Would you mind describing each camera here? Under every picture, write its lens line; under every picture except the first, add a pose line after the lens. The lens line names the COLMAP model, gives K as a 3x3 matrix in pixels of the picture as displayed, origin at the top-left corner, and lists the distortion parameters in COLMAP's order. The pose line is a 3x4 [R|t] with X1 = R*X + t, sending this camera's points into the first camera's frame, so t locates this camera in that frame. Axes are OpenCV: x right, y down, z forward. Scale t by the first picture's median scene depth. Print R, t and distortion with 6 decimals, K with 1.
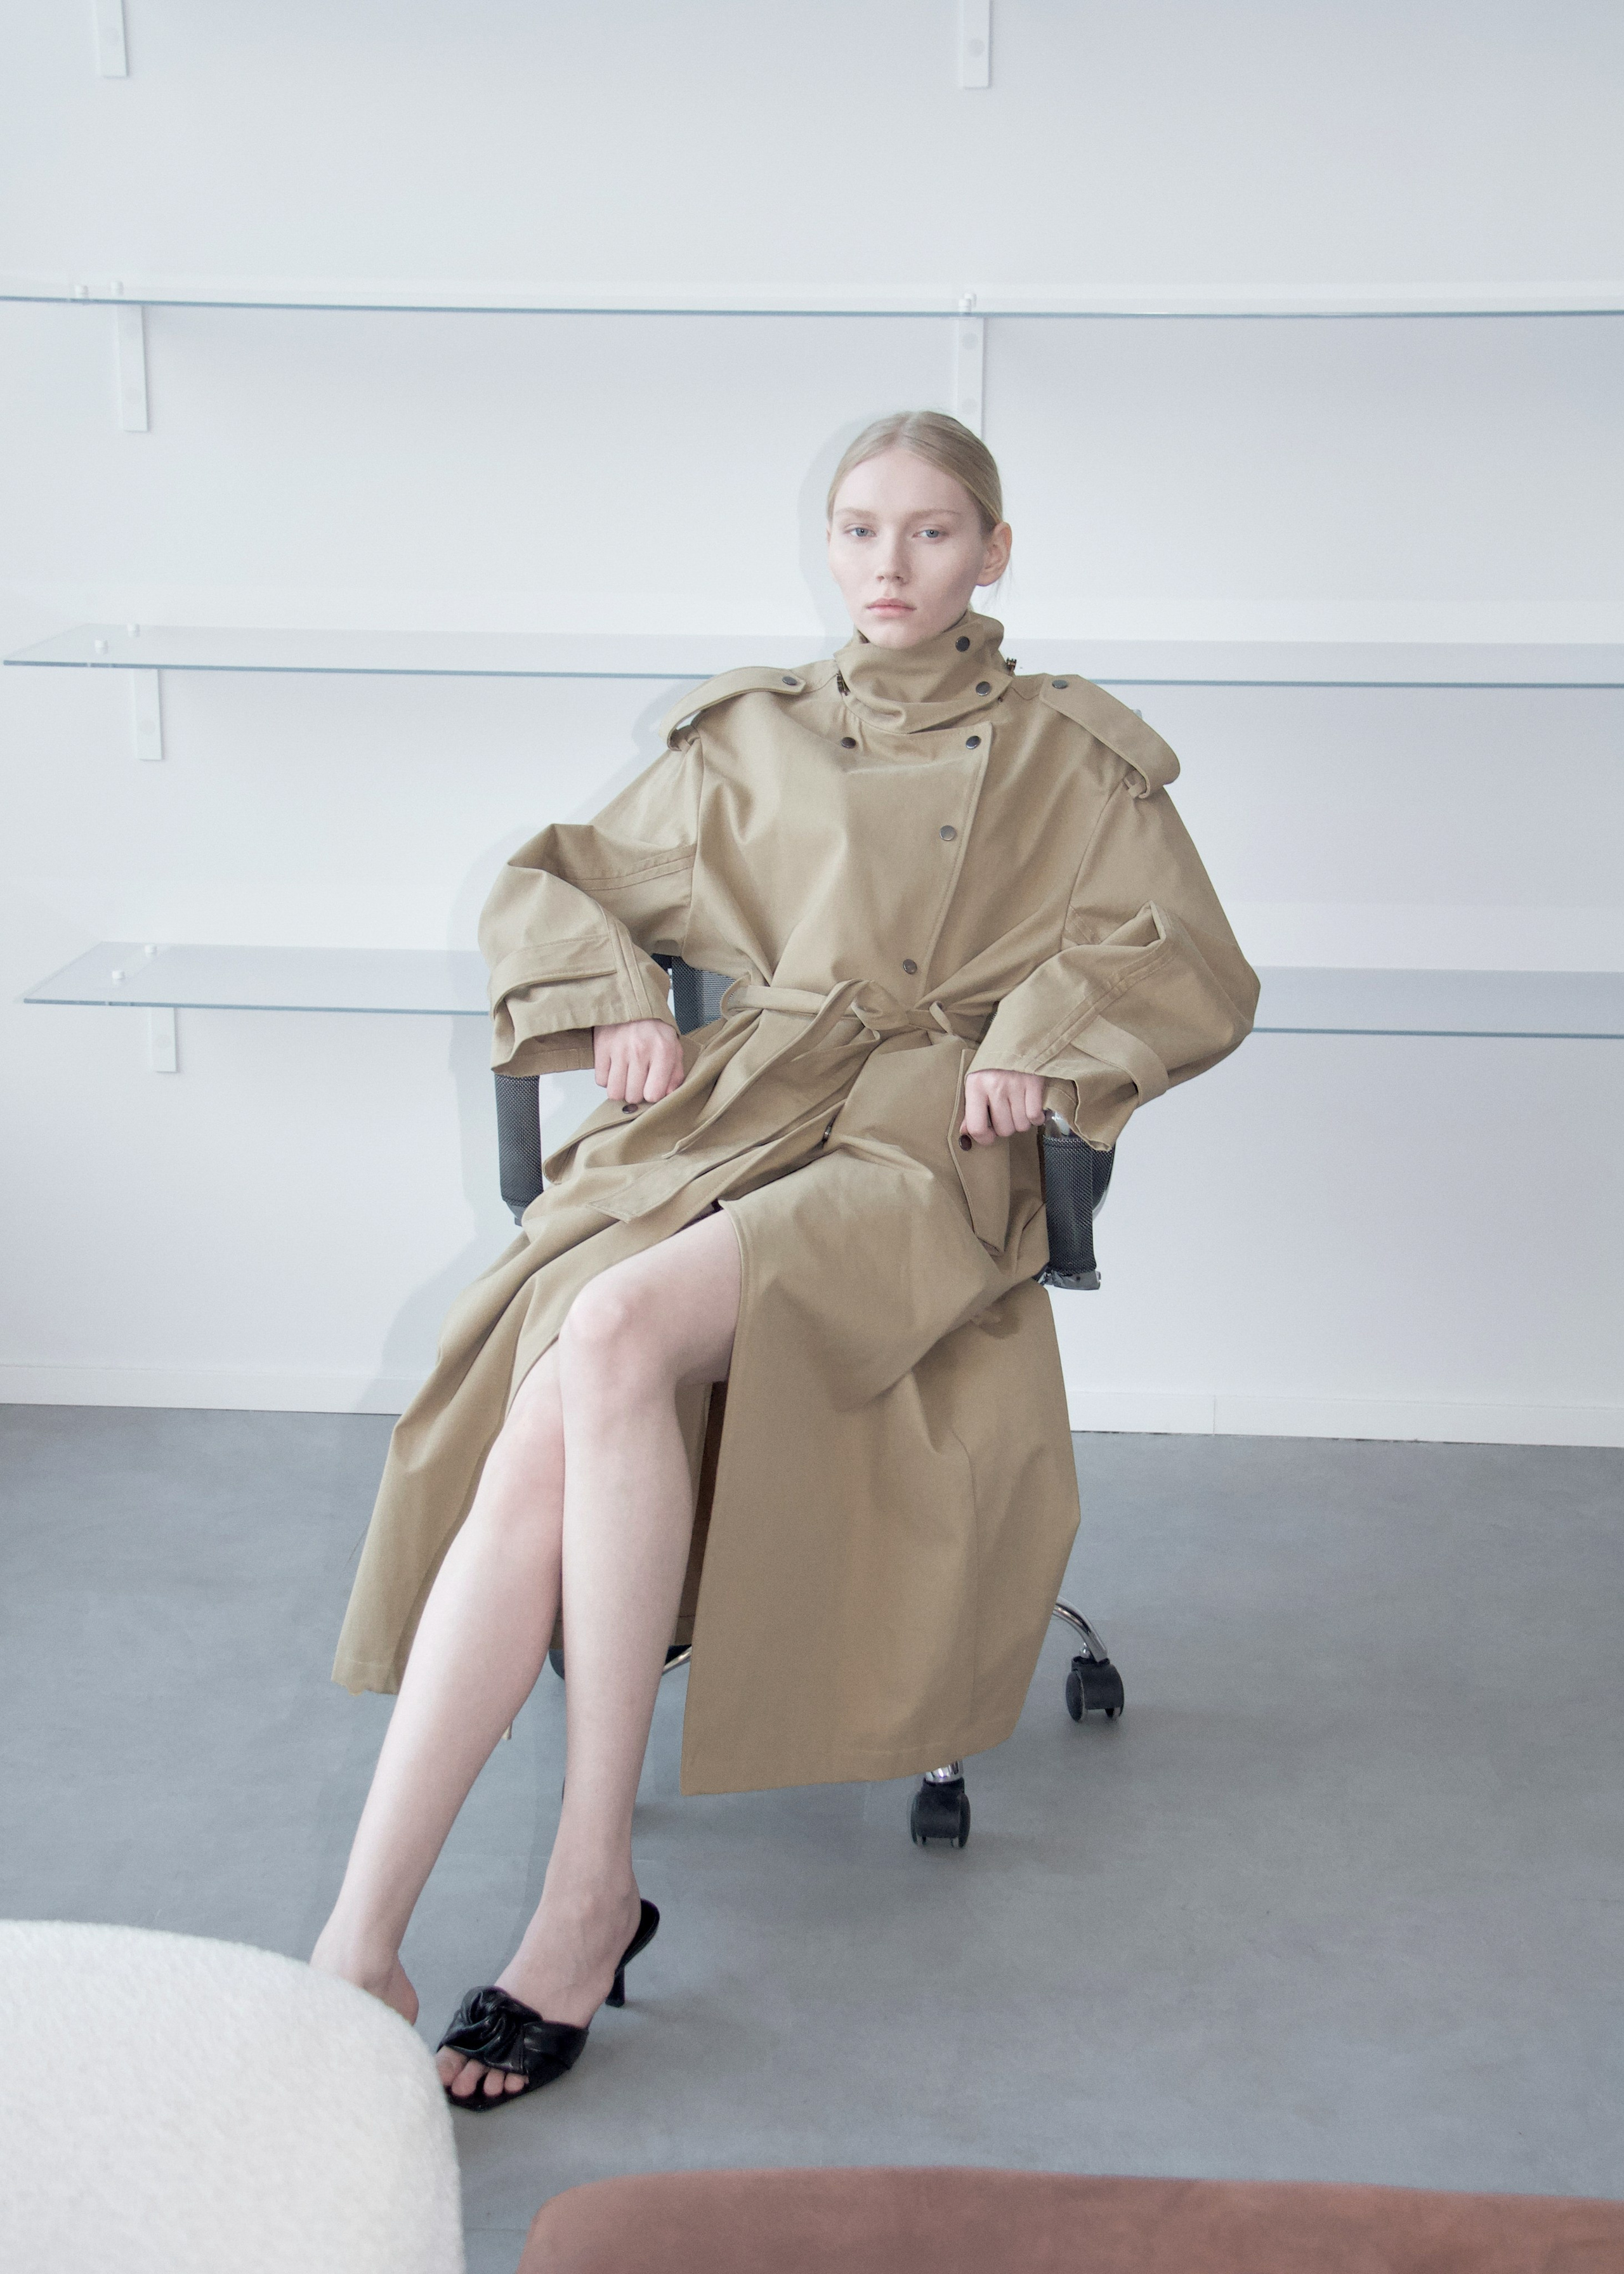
lens RADIAL K [[3361.2, 0, 812.0], [0, 3361.2, 1137.0], [0, 0, 1]] dist [-0.018692, 0.045787]
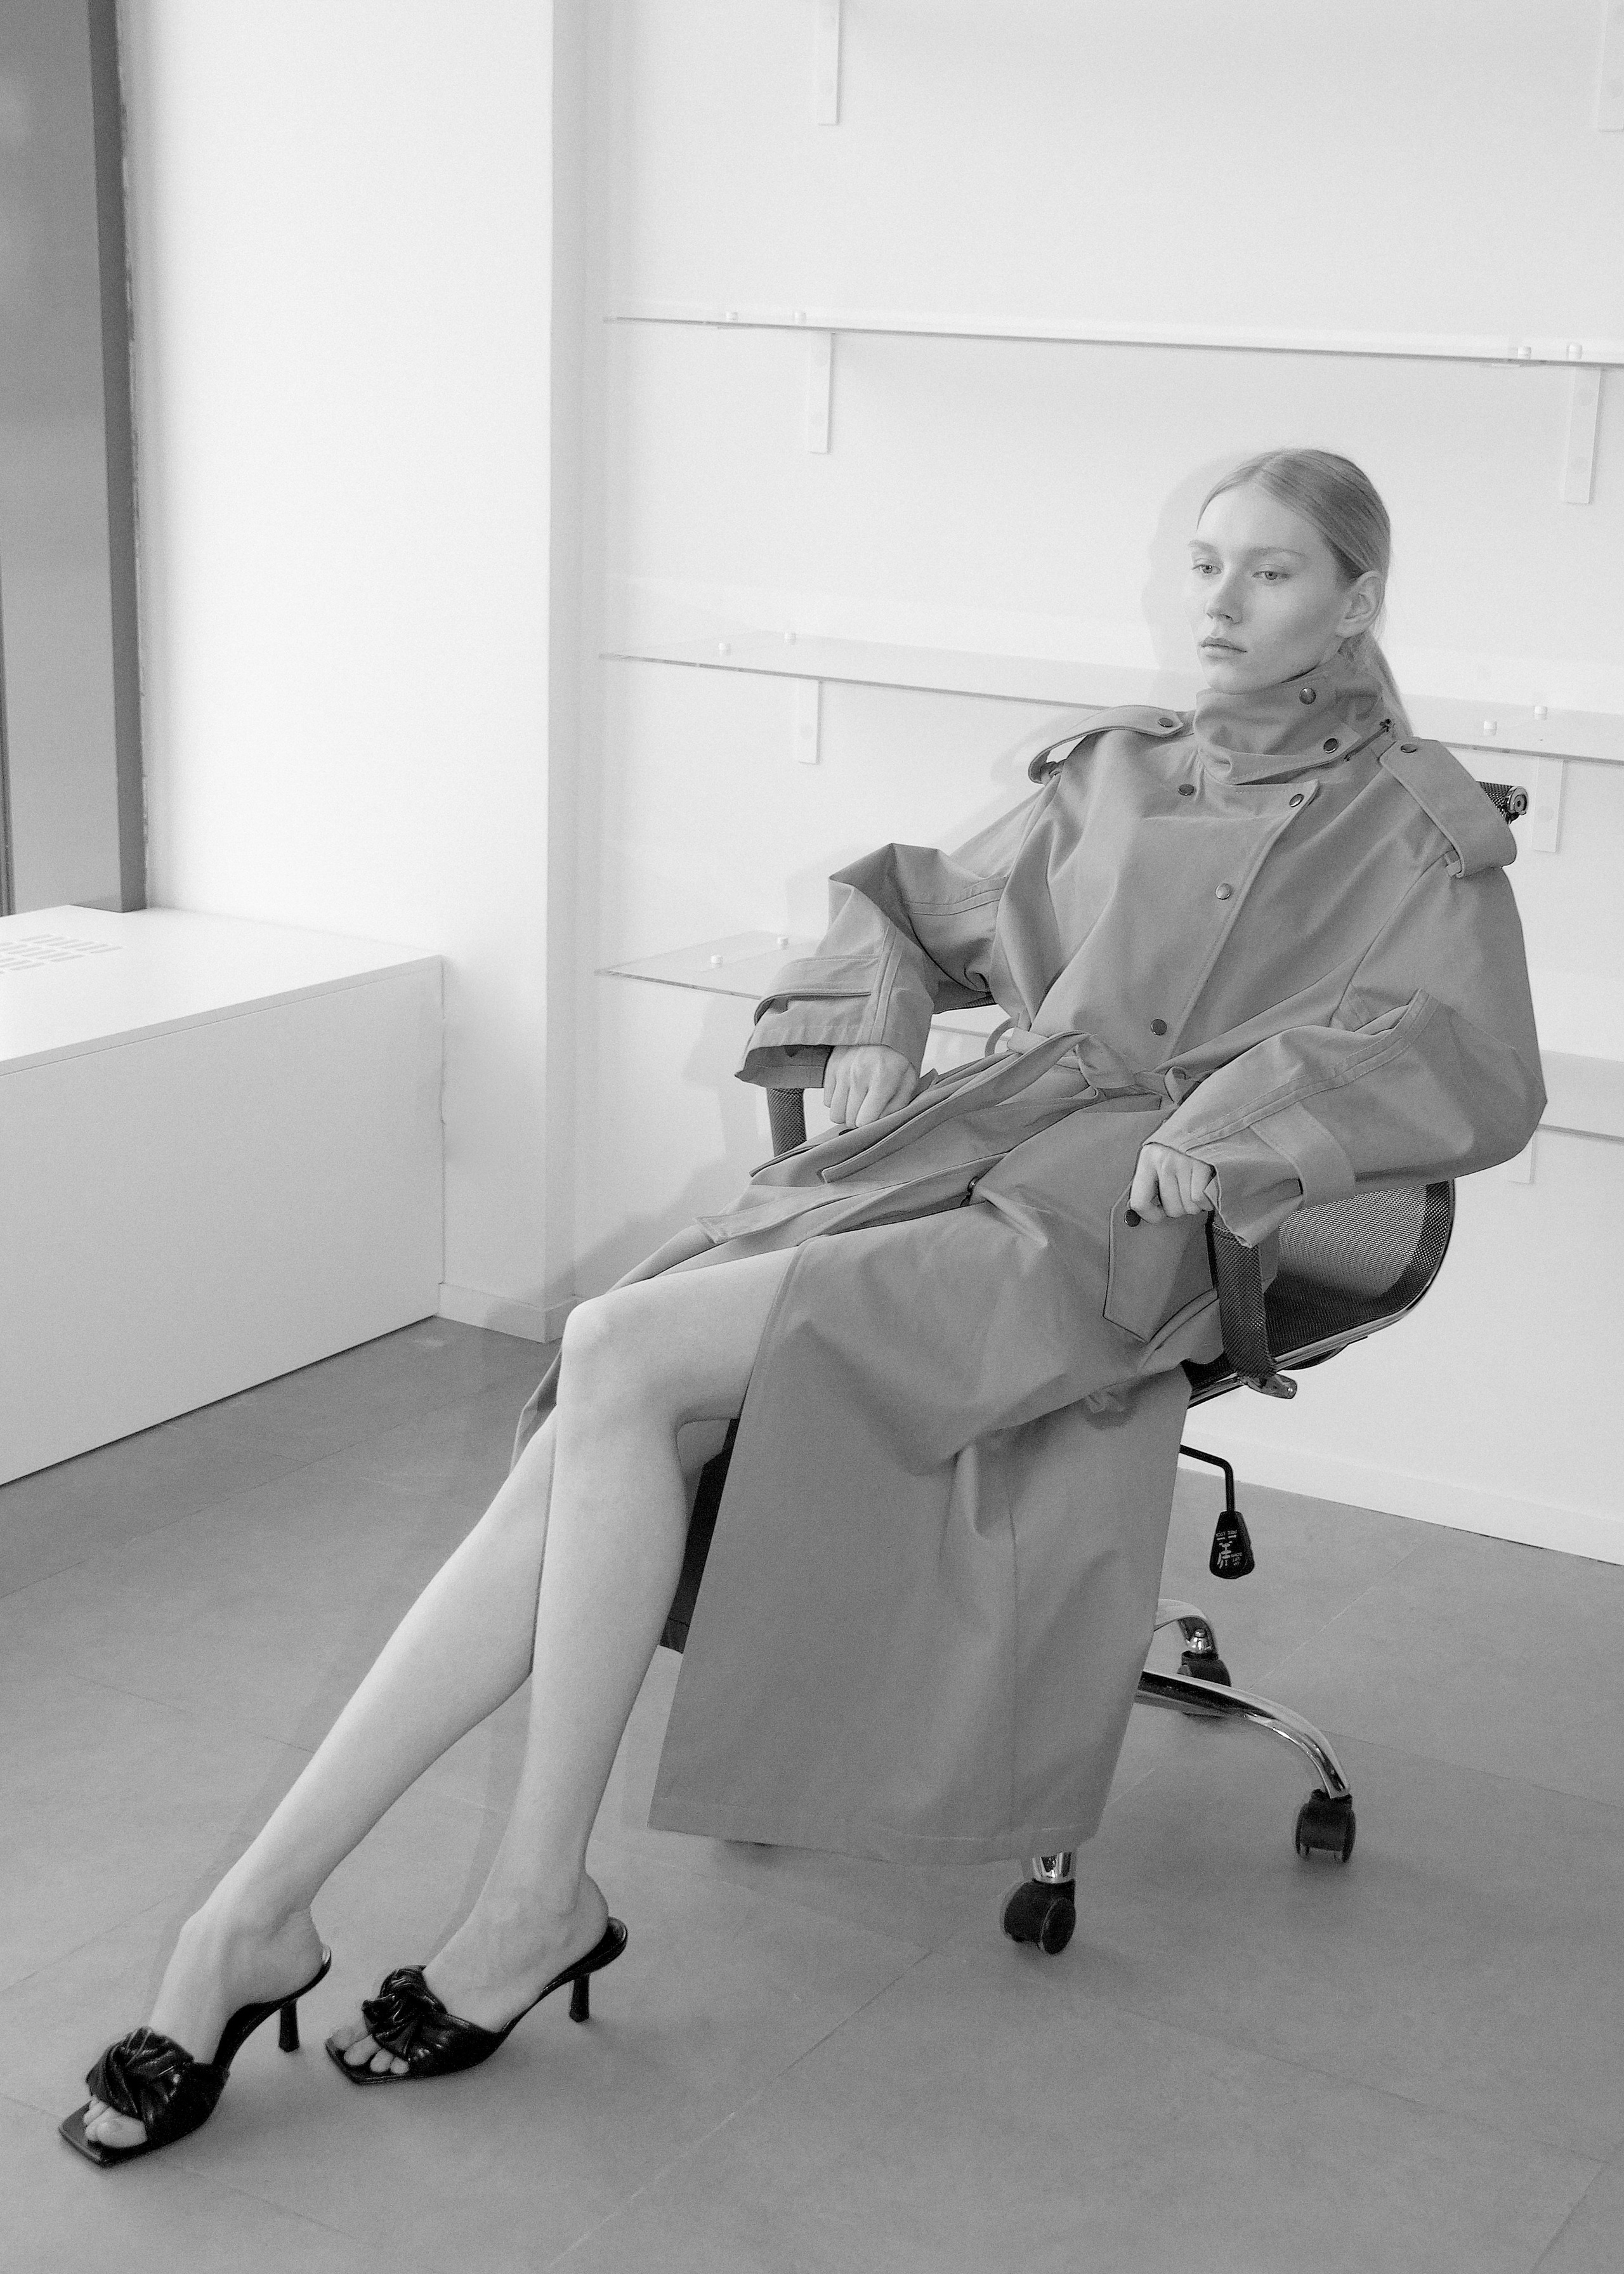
lens RADIAL K [[2975.2, 0, 812.0], [0, 2975.2, 1137.0], [0, 0, 1]] dist [-0.011299, -0.055396]
pose [[0.895340, 0.140896, -0.422511, 0.297945], [-0.141658, 0.989468, 0.029774, -0.030859], [0.422256, 0.033195, 0.905869, 0.200428]]
